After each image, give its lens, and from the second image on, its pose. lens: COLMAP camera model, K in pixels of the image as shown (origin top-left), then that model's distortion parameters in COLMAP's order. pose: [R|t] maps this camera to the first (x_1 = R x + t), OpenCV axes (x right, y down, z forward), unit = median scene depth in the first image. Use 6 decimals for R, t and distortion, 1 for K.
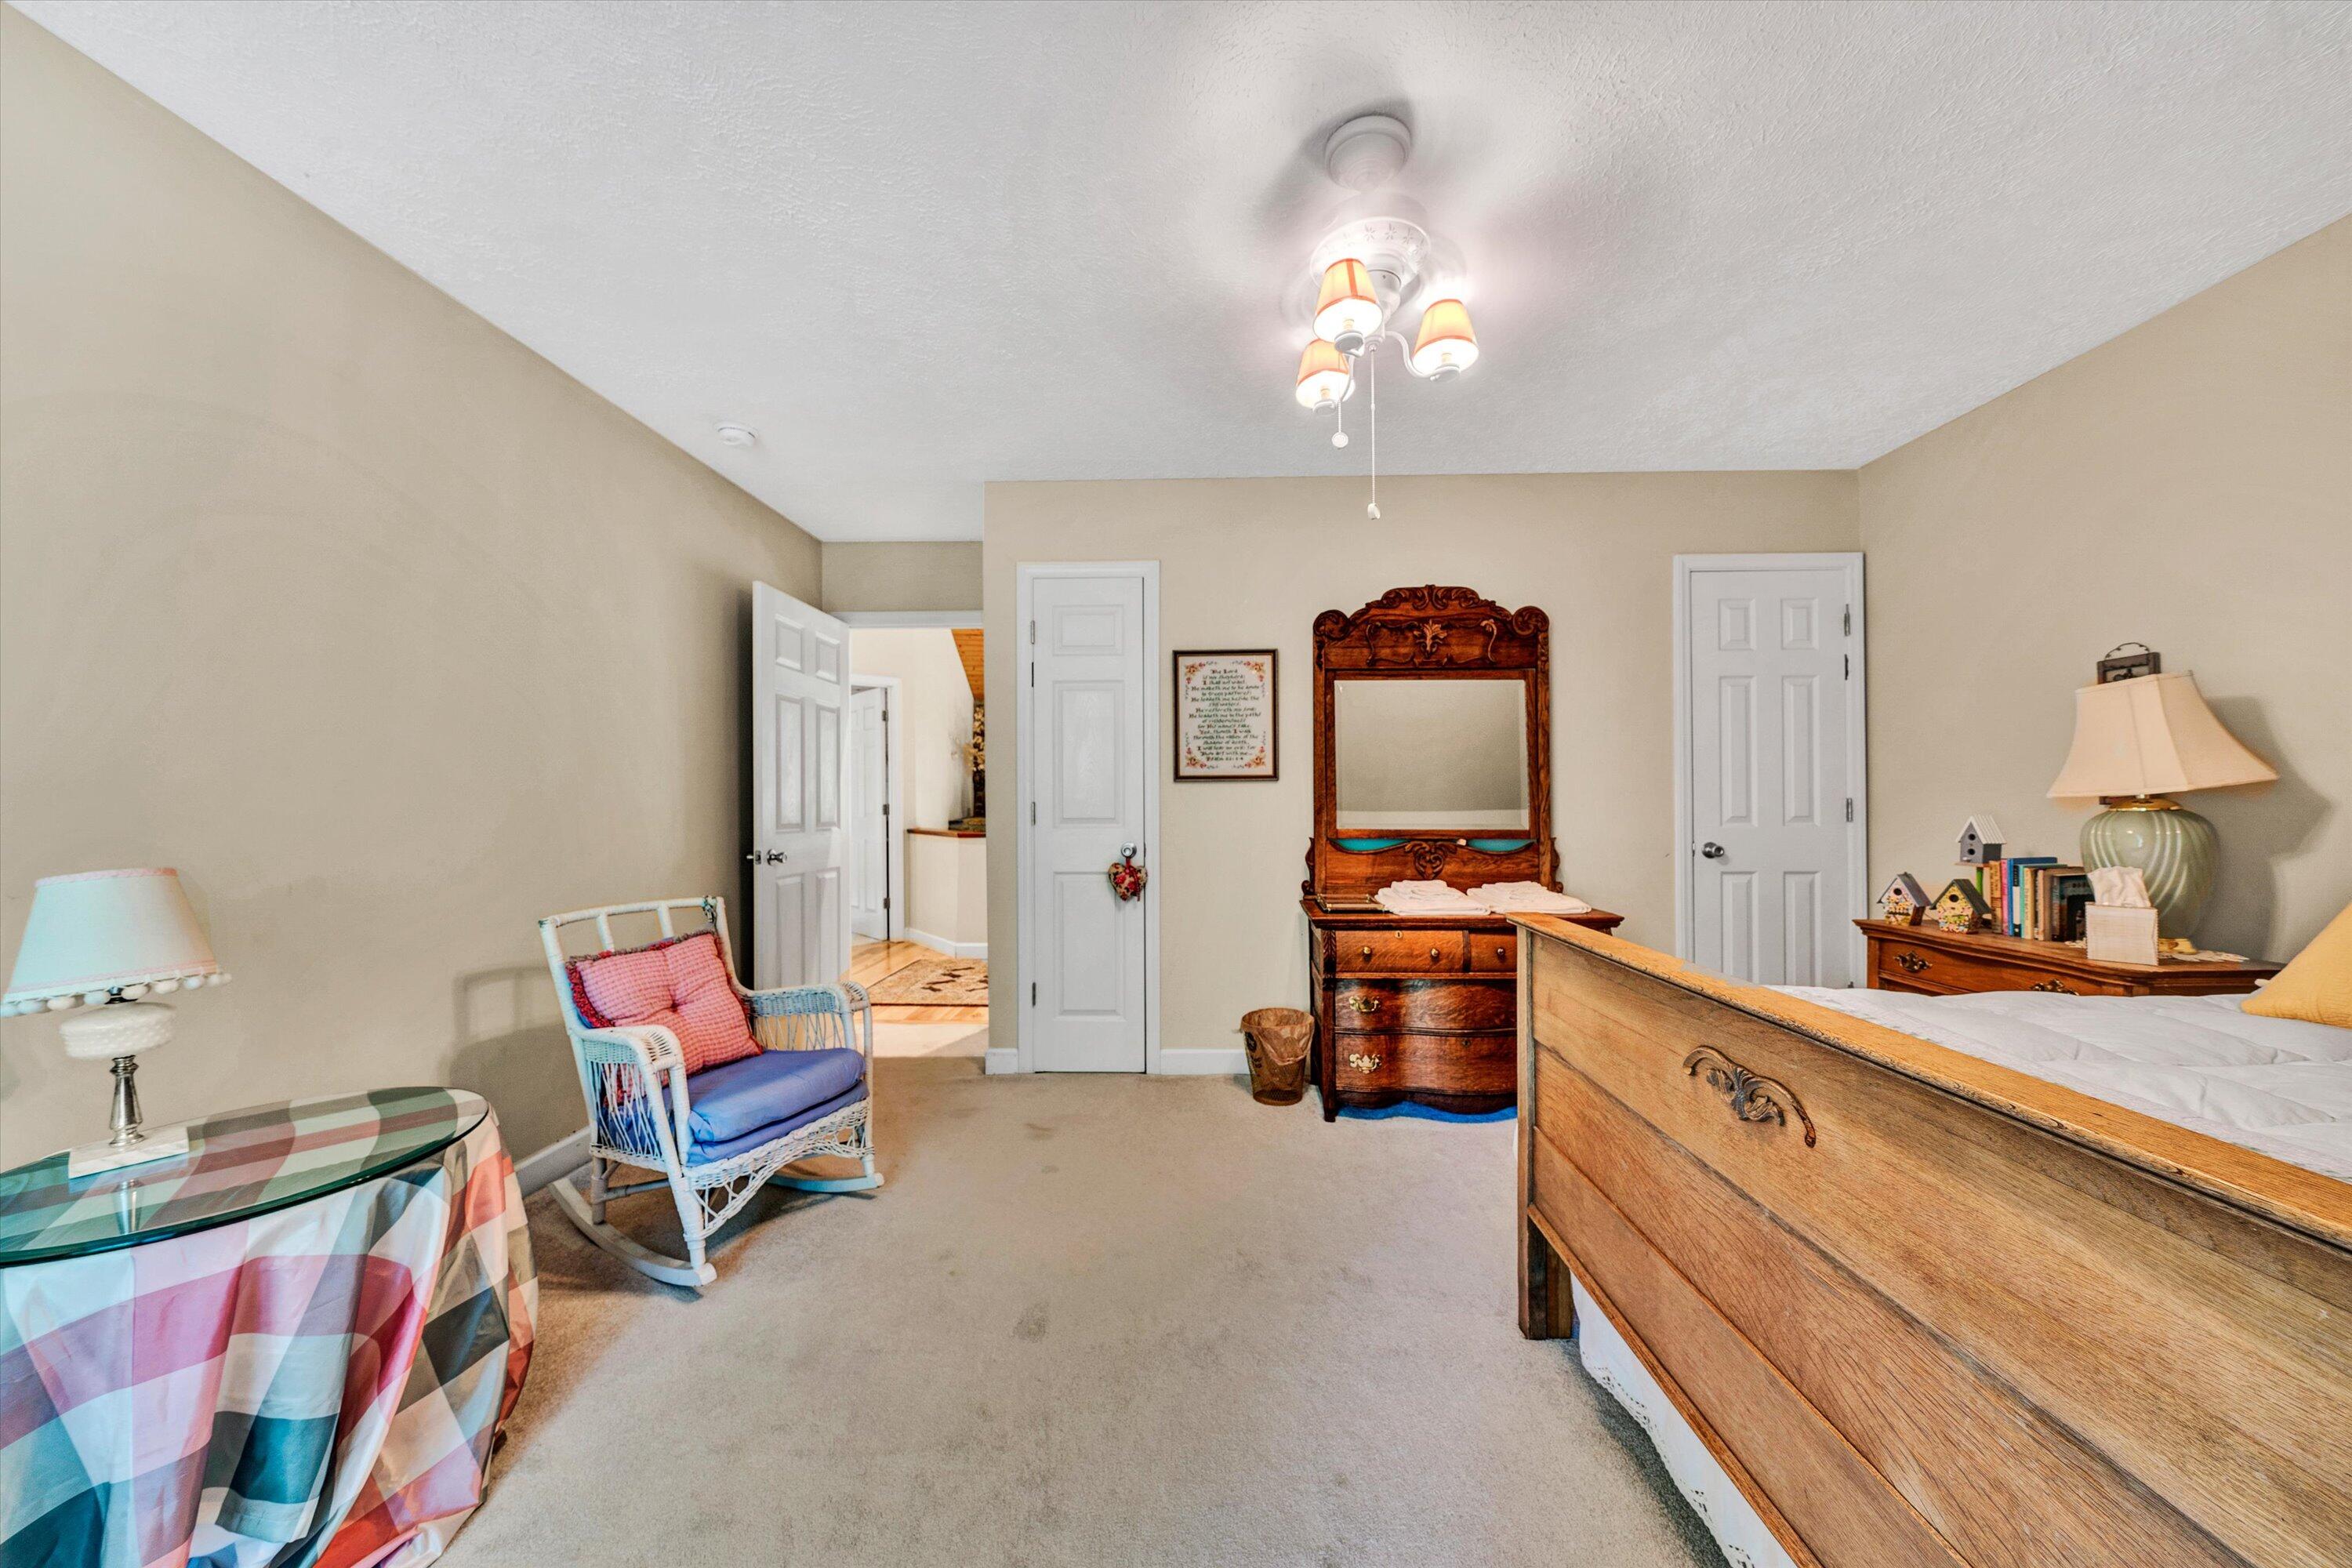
lens RADIAL K [[821.1, 0, 1183.2], [0, 821.1, 804.1], [0, 0, 1]] dist [-0.000361, 0.000075]
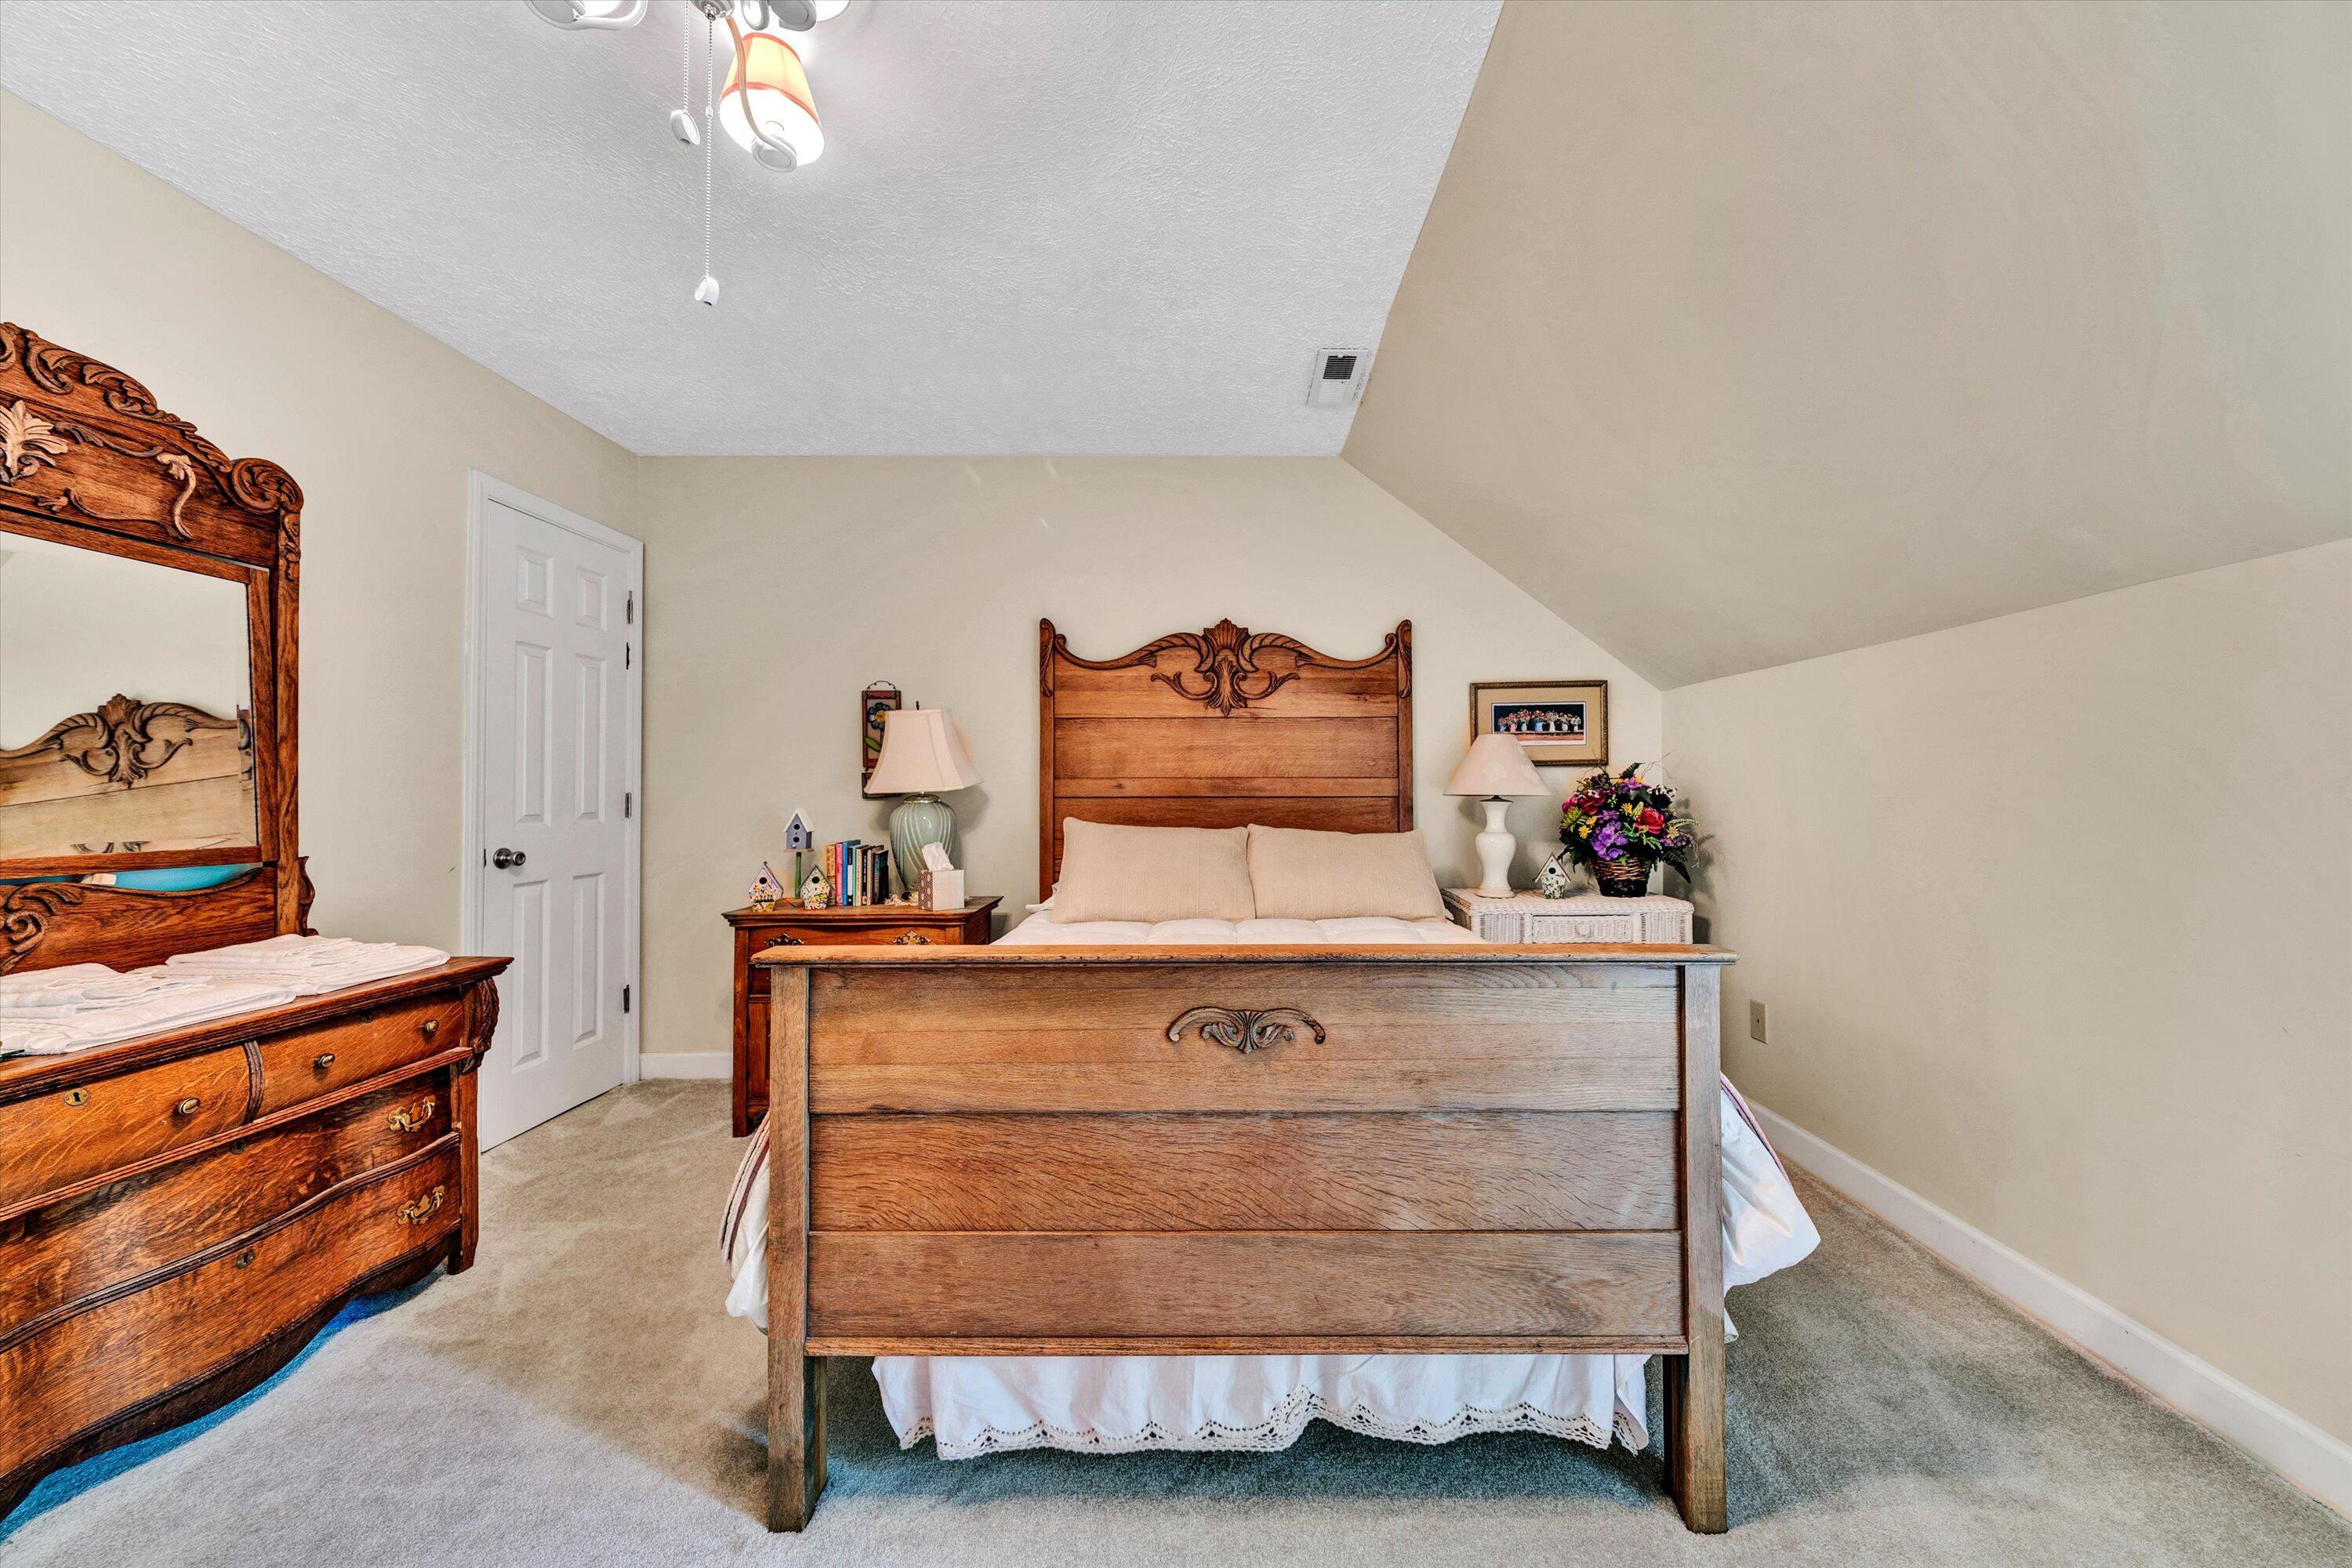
lens RADIAL K [[857.2, 0, 1180.9], [0, 857.2, 781.1], [0, 0, 1]] dist [-0.001466, 0.000304]
pose [[-0.036259, 0.015876, 0.999216, -0.214109], [0.003697, 0.999869, -0.015752, -0.002654], [-0.999336, 0.003123, -0.036313, 0.396008]]
